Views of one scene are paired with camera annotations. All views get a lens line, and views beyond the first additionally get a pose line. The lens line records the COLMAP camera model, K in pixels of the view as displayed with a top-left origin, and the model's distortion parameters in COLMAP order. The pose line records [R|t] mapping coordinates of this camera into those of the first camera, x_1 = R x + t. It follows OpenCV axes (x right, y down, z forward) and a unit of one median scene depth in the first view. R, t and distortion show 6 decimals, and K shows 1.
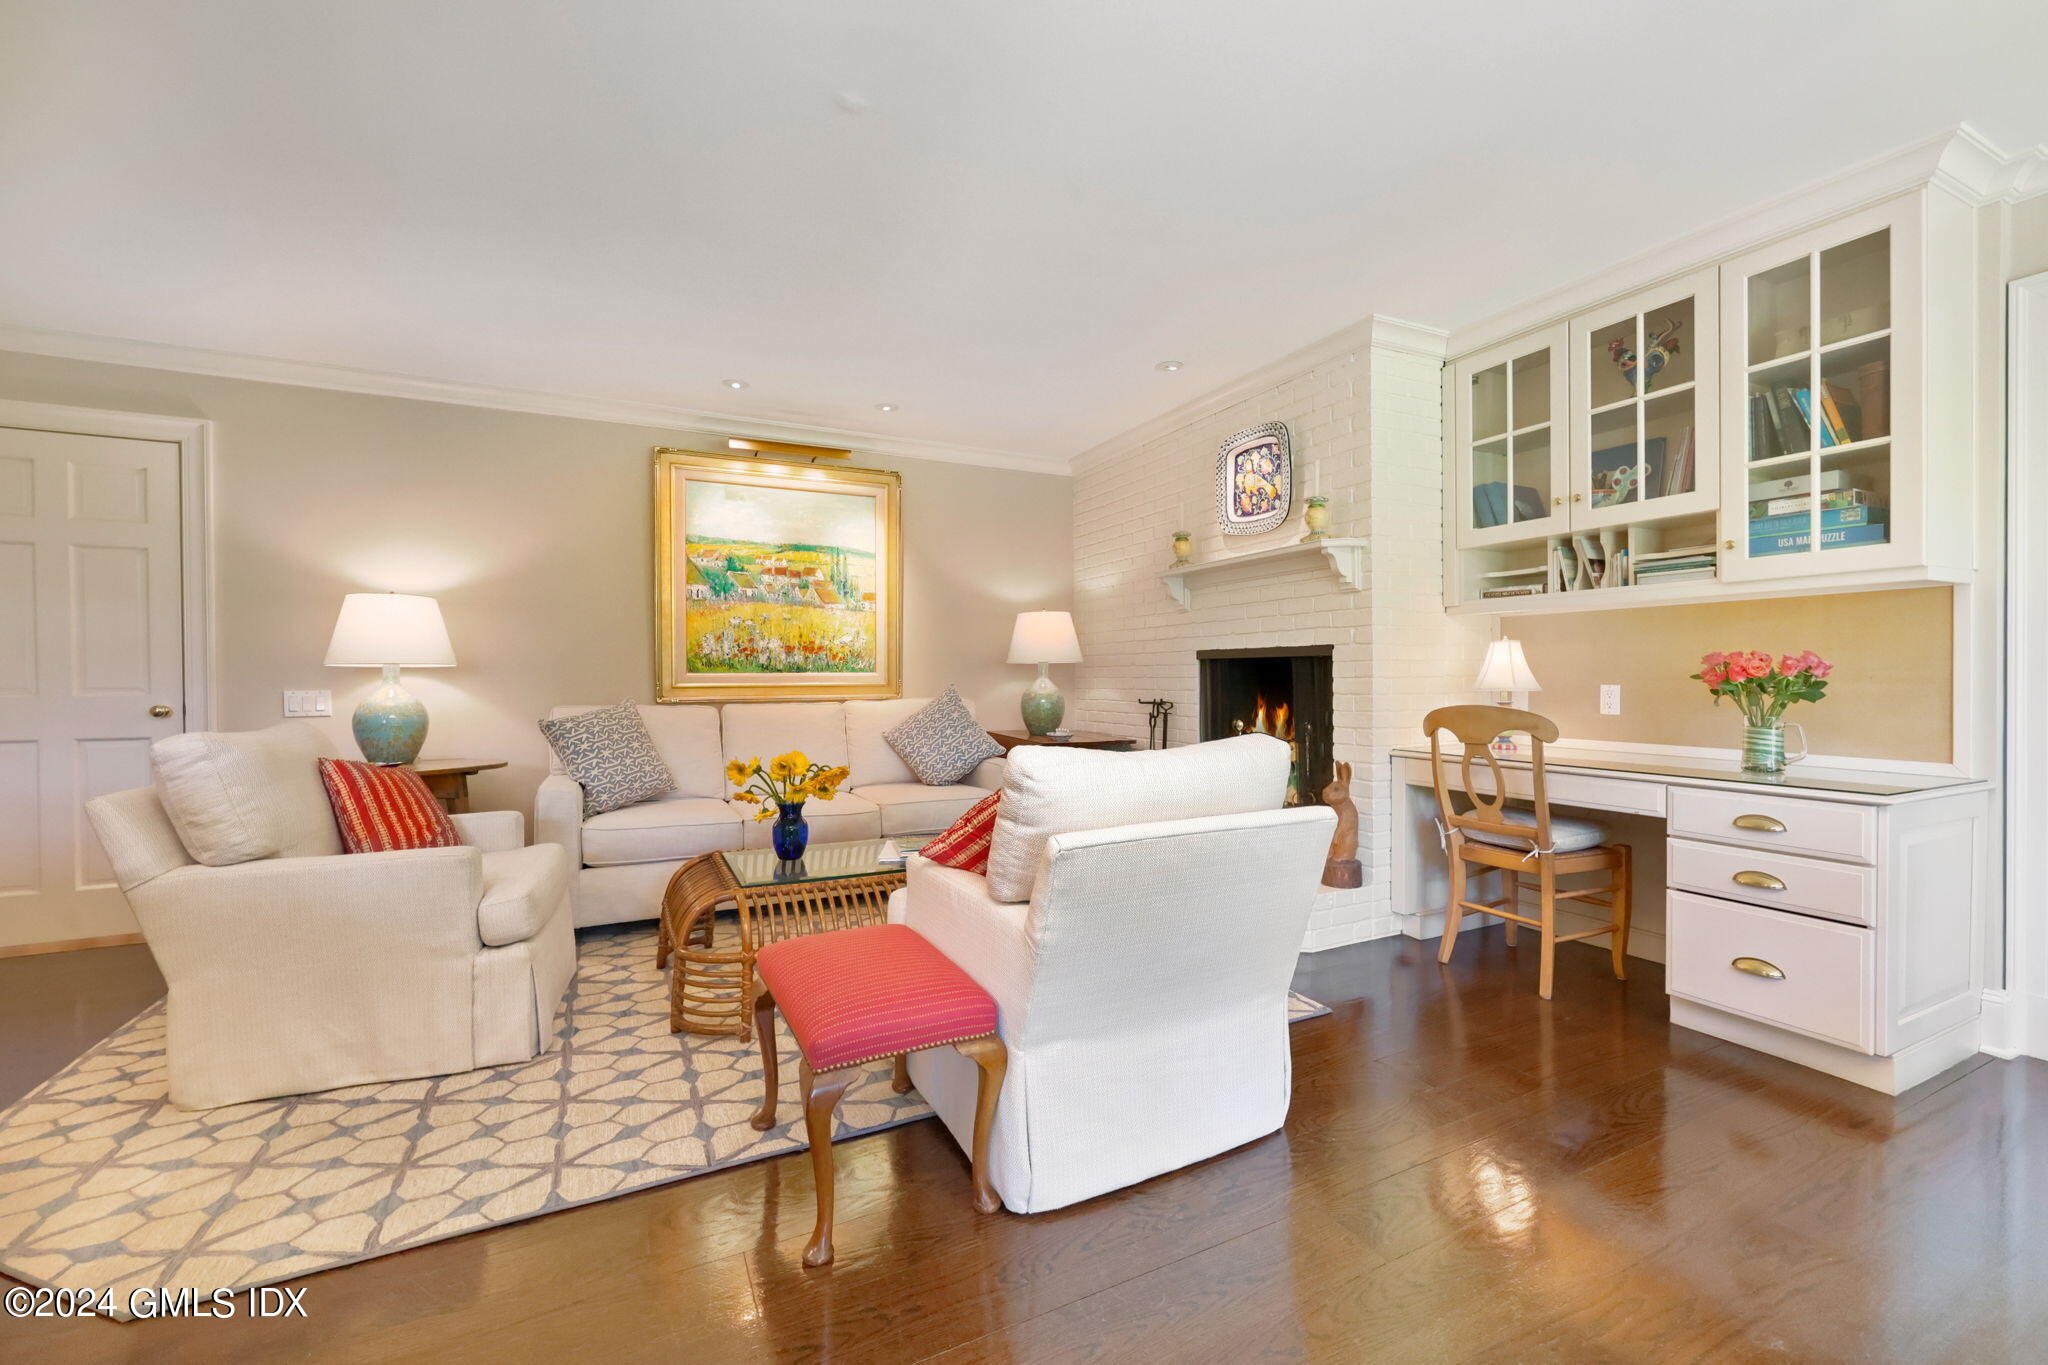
lens RADIAL K [[836.0, 0, 1023.8], [0, 836.0, 681.2], [0, 0, 1]] dist [-0.000541, -0.000134]
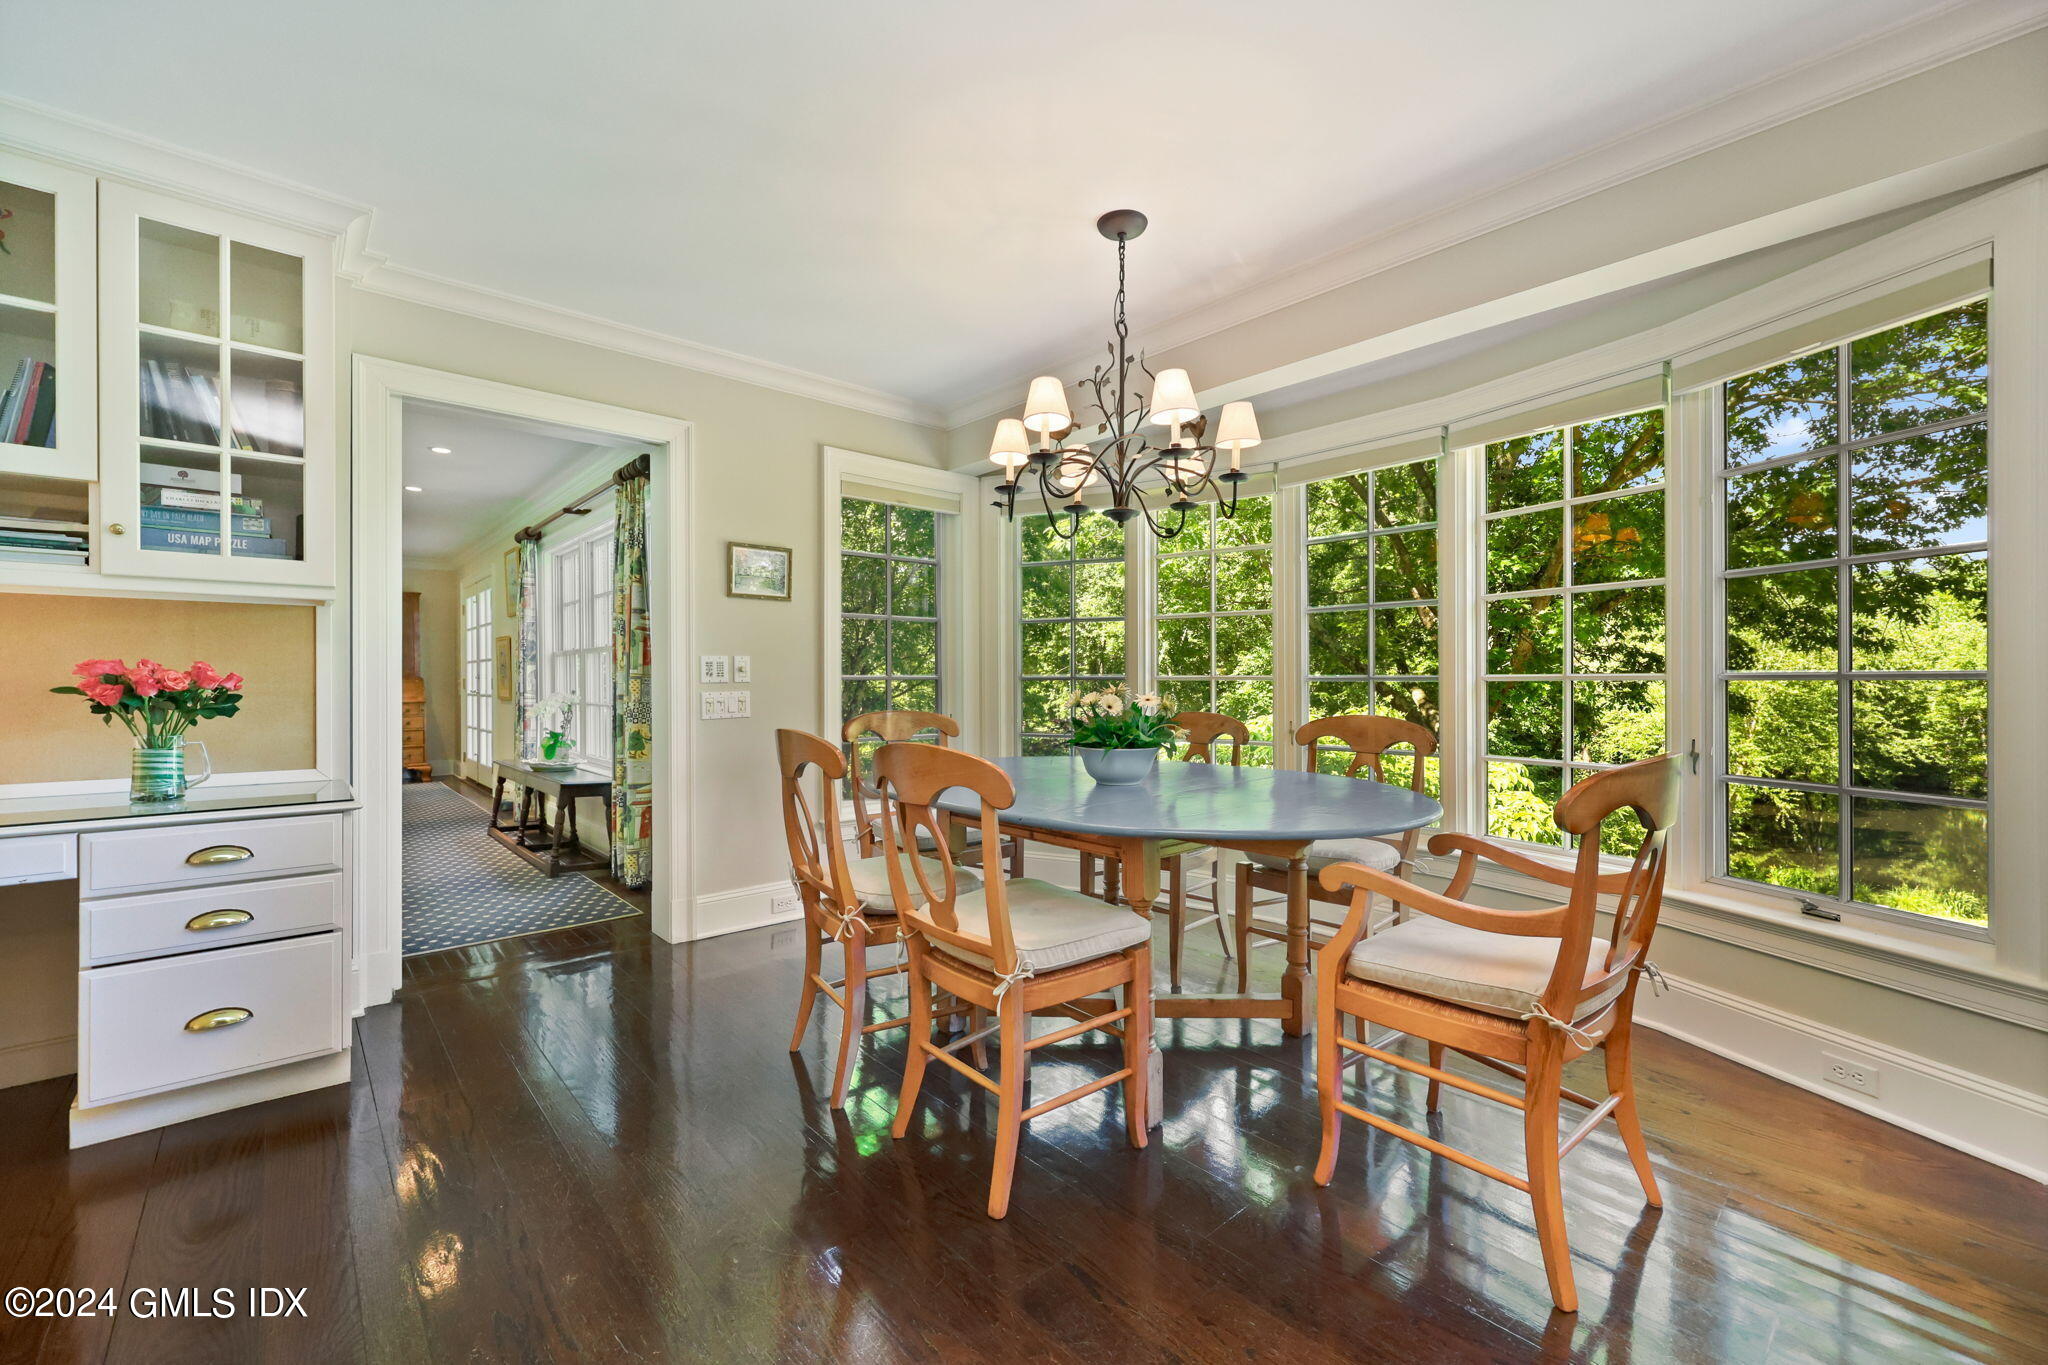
lens RADIAL K [[836.0, 0, 1023.7], [0, 836.0, 681.2], [0, 0, 1]] dist [-0.000541, -0.000134]
pose [[-0.253217, 0.007226, 0.967382, -0.173404], [0.011411, 0.999925, -0.004482, -0.000387], [-0.967342, 0.009904, -0.253281, 0.354652]]
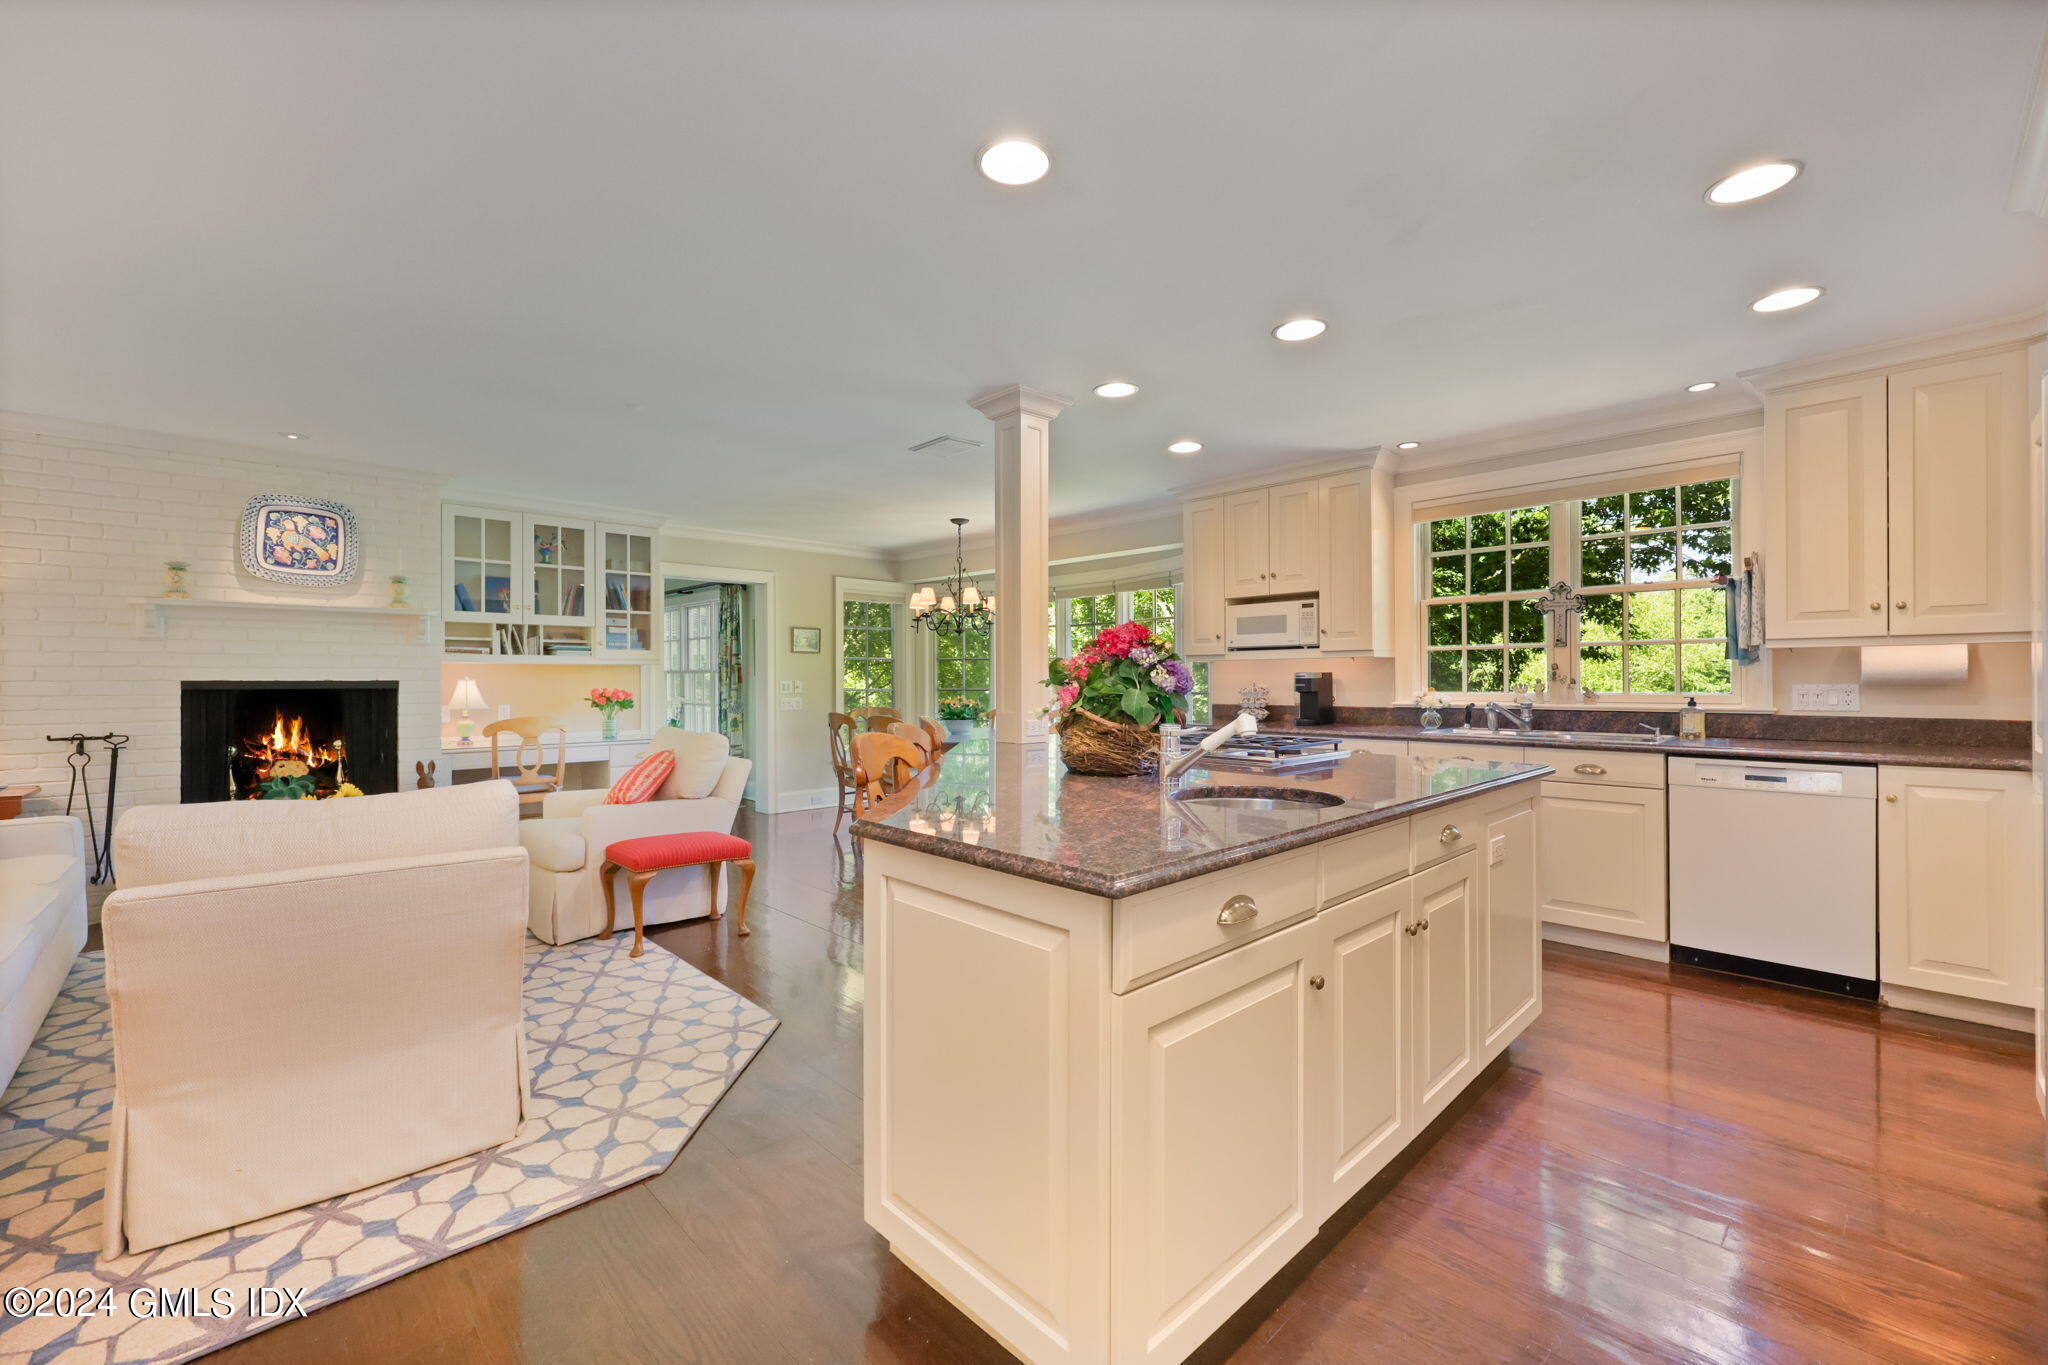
lens RADIAL K [[836.0, 0, 1016.6], [0, 836.0, 677.8], [0, 0, 1]] dist [-0.000541, -0.000134]
pose [[-0.282886, 0.007359, 0.959125, -1.770178], [0.009307, 0.999945, -0.004927, -0.044254], [-0.959109, 0.007533, -0.282938, 0.552639]]
